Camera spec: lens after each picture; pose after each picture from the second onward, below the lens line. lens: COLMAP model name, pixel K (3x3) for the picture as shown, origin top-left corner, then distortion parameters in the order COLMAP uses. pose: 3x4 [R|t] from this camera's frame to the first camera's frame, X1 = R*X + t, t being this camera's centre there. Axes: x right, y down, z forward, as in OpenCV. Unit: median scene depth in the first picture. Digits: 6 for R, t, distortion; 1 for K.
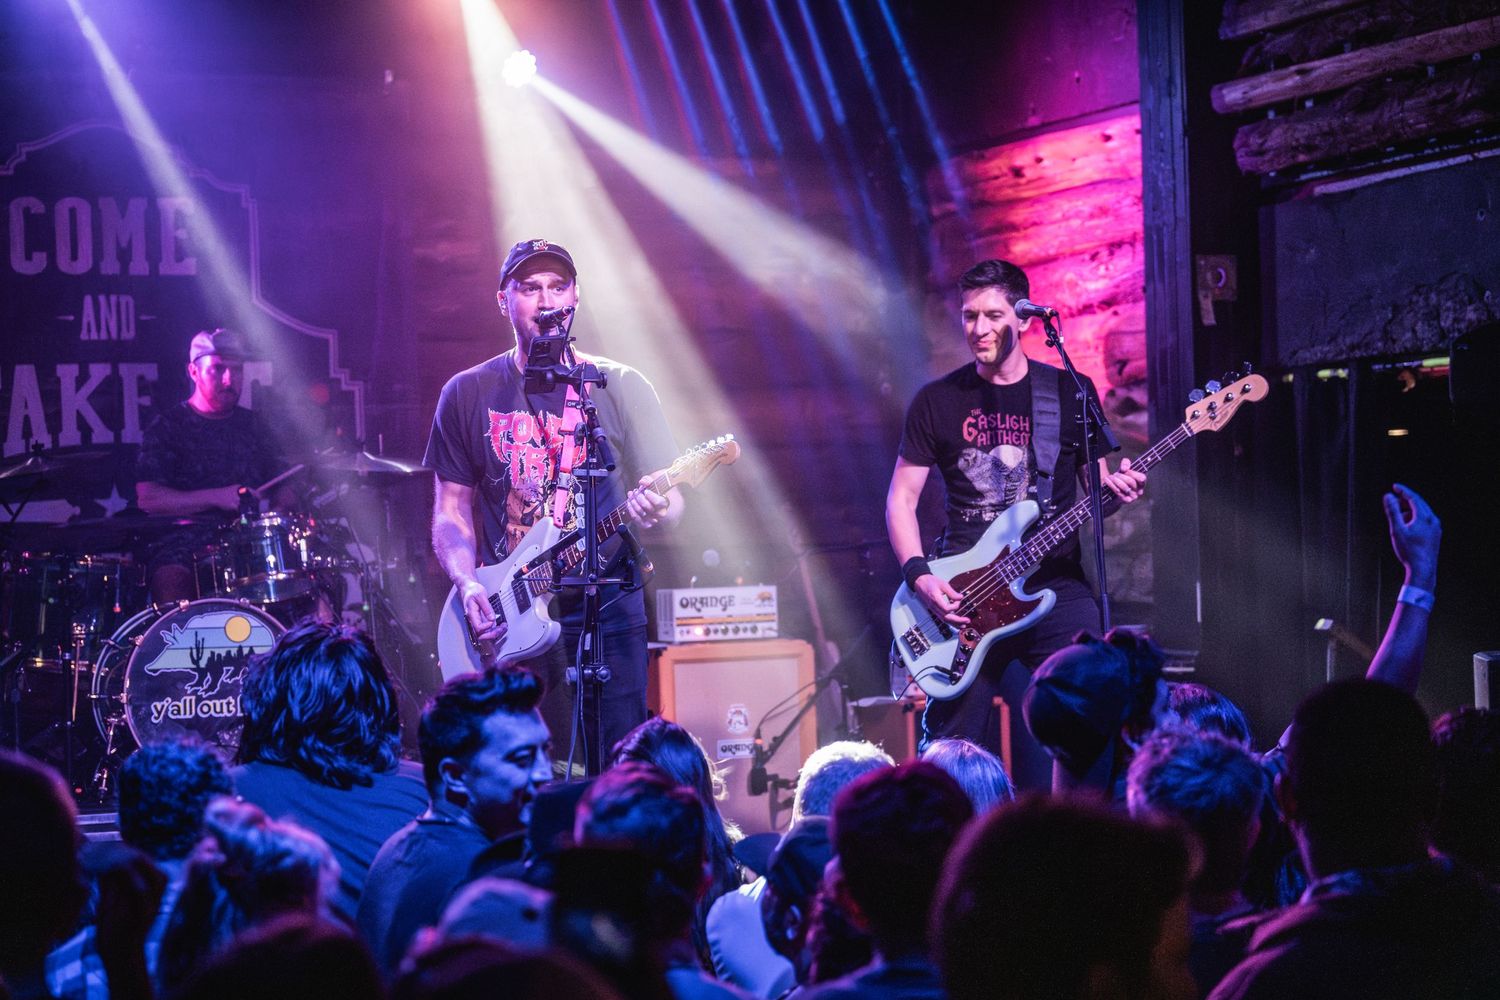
lens RADIAL K [[3030.7, 0, 750.0], [0, 3030.7, 500.0], [0, 0, 1]] dist [0.050047, -0.303710]
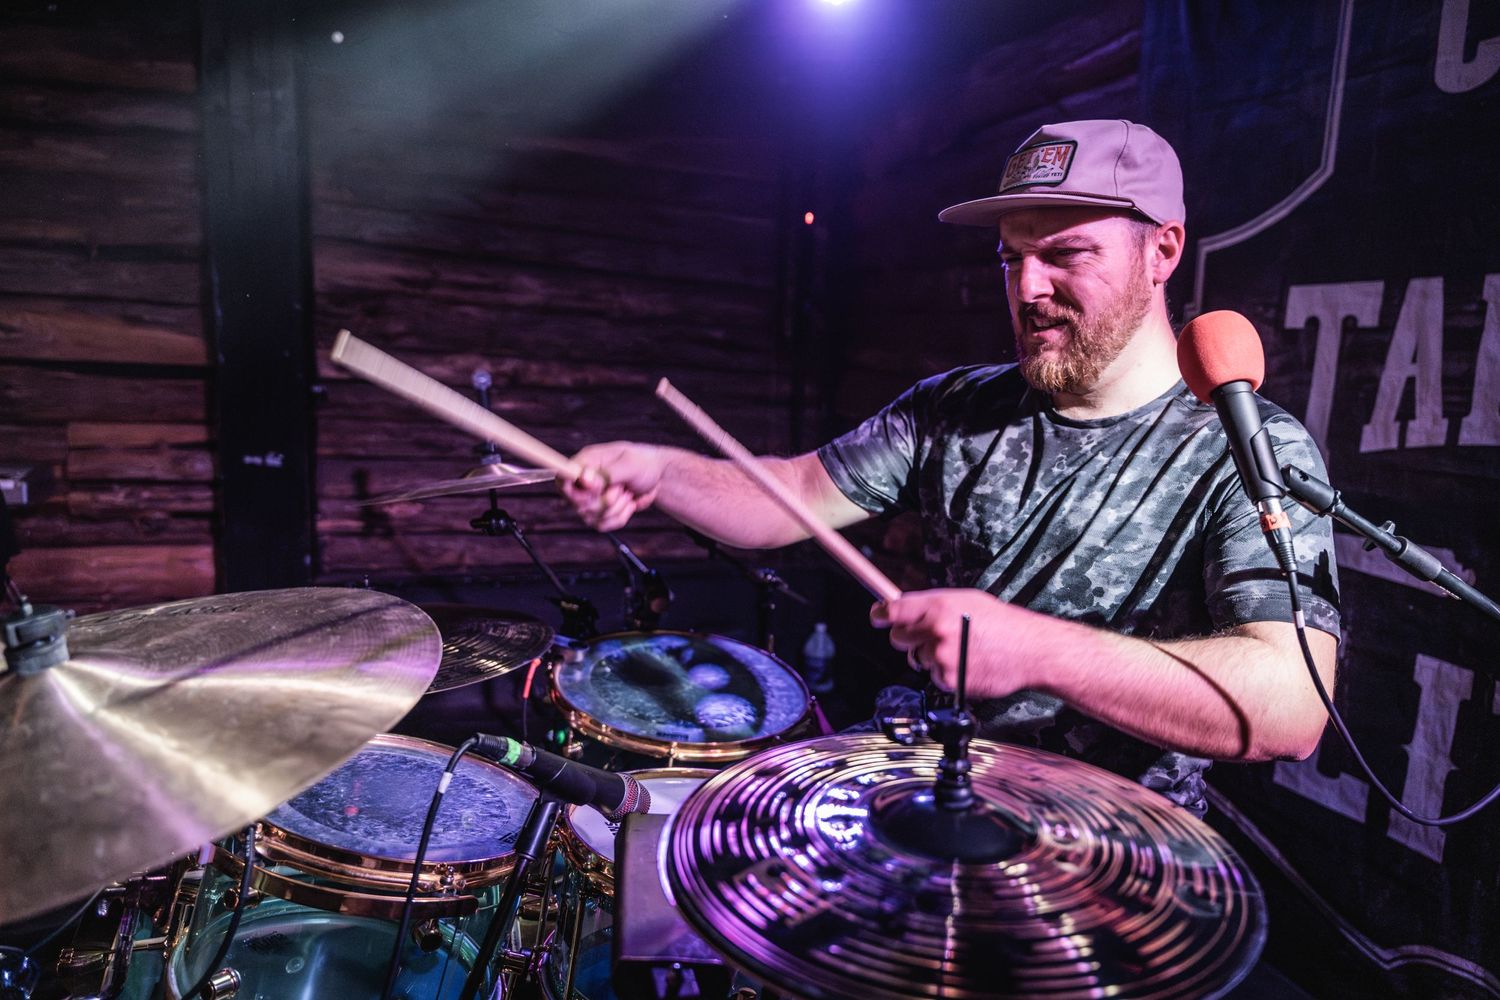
lens RADIAL K [[988.3, 0, 750.0], [0, 988.3, 500.0], [0, 0, 1]] dist [0.009597, -0.022717]
pose [[-0.087843, 0.175990, -0.980465, -0.058498], [-0.030795, 0.983319, 0.179261, -0.033931], [0.995658, 0.045940, -0.080958, 0.899269]]
